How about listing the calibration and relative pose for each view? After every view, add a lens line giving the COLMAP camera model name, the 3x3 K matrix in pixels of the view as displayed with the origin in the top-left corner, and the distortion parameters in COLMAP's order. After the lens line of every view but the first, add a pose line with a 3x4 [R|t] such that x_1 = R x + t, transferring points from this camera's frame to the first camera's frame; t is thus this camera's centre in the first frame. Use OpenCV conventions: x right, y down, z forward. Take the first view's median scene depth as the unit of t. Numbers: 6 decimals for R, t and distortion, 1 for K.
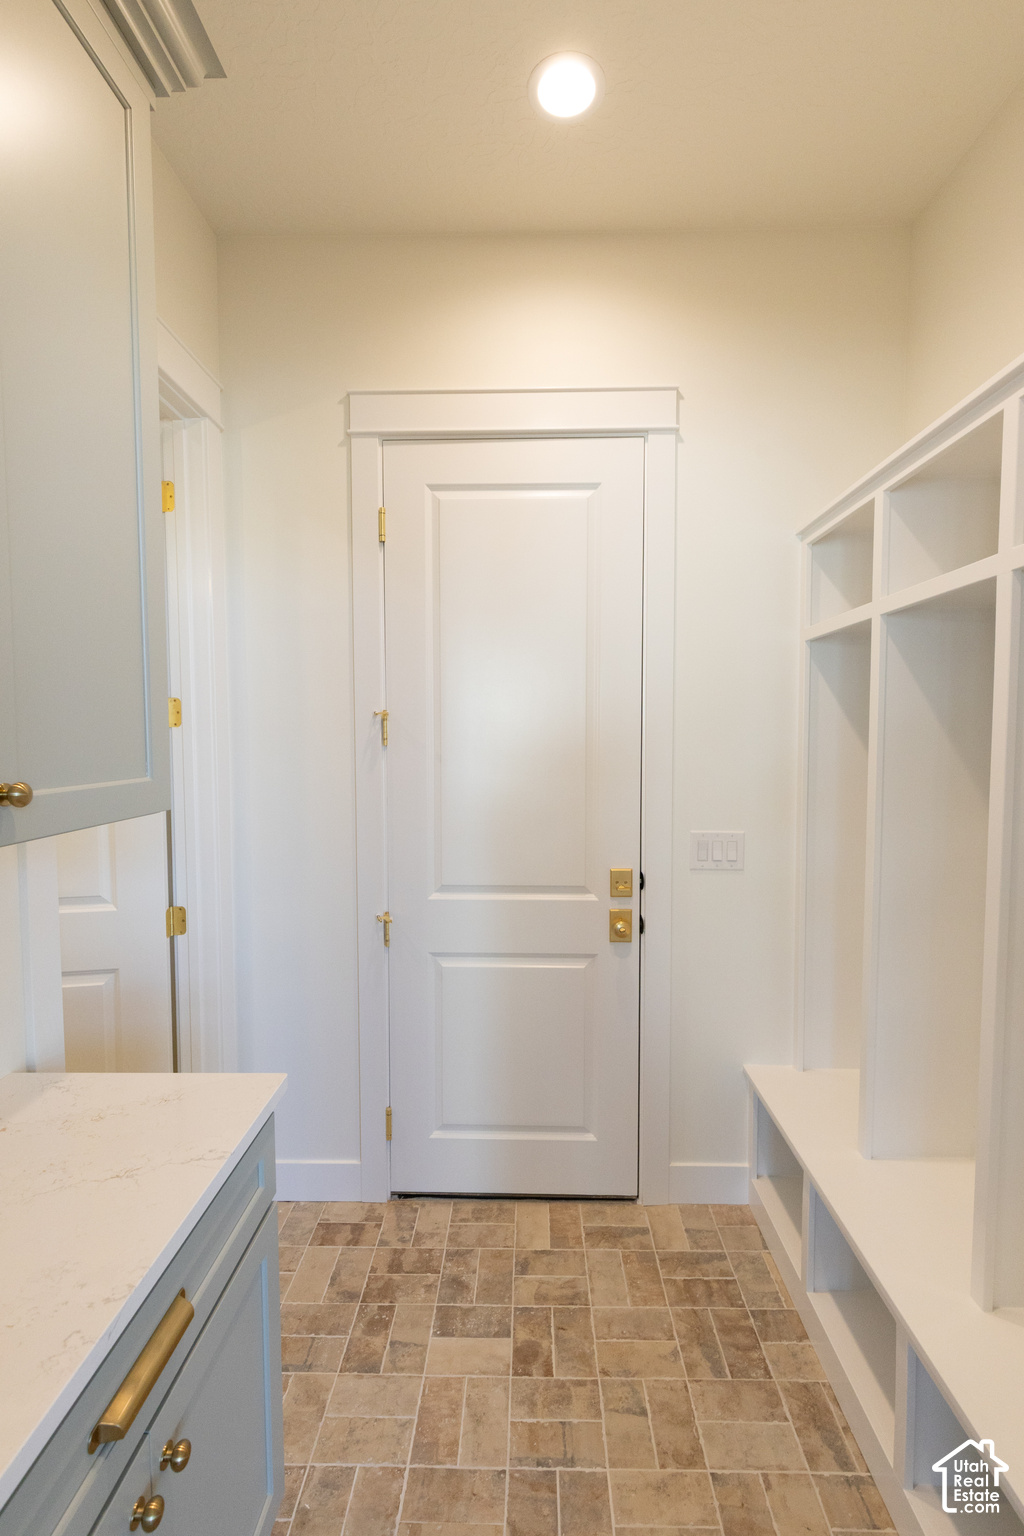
lens RADIAL K [[696.5, 0, 512.0], [0, 696.5, 768.0], [0, 0, 1]] dist [-0.000597, -0.000561]
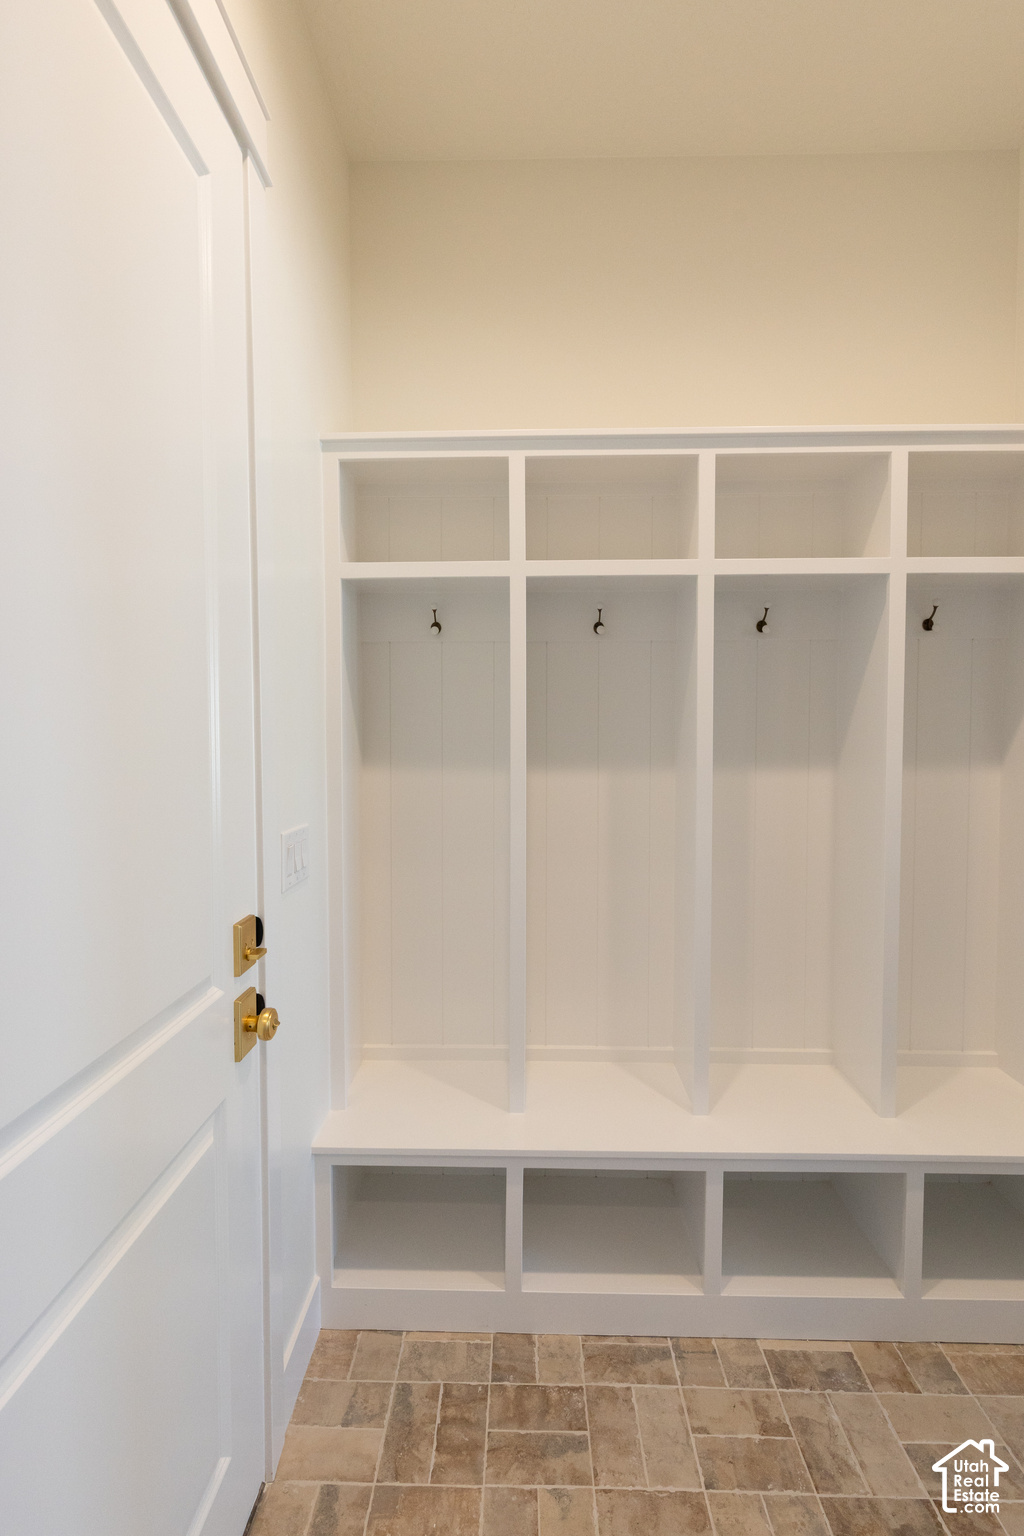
lens RADIAL K [[676.8, 0, 512.0], [0, 676.8, 768.0], [0, 0, 1]] dist [0.001814, 0.000147]
pose [[0.006820, -0.038710, 0.999227, -0.462457], [0.048732, 0.998076, 0.038332, 0.006389], [-0.998789, 0.048433, 0.008693, 0.957005]]
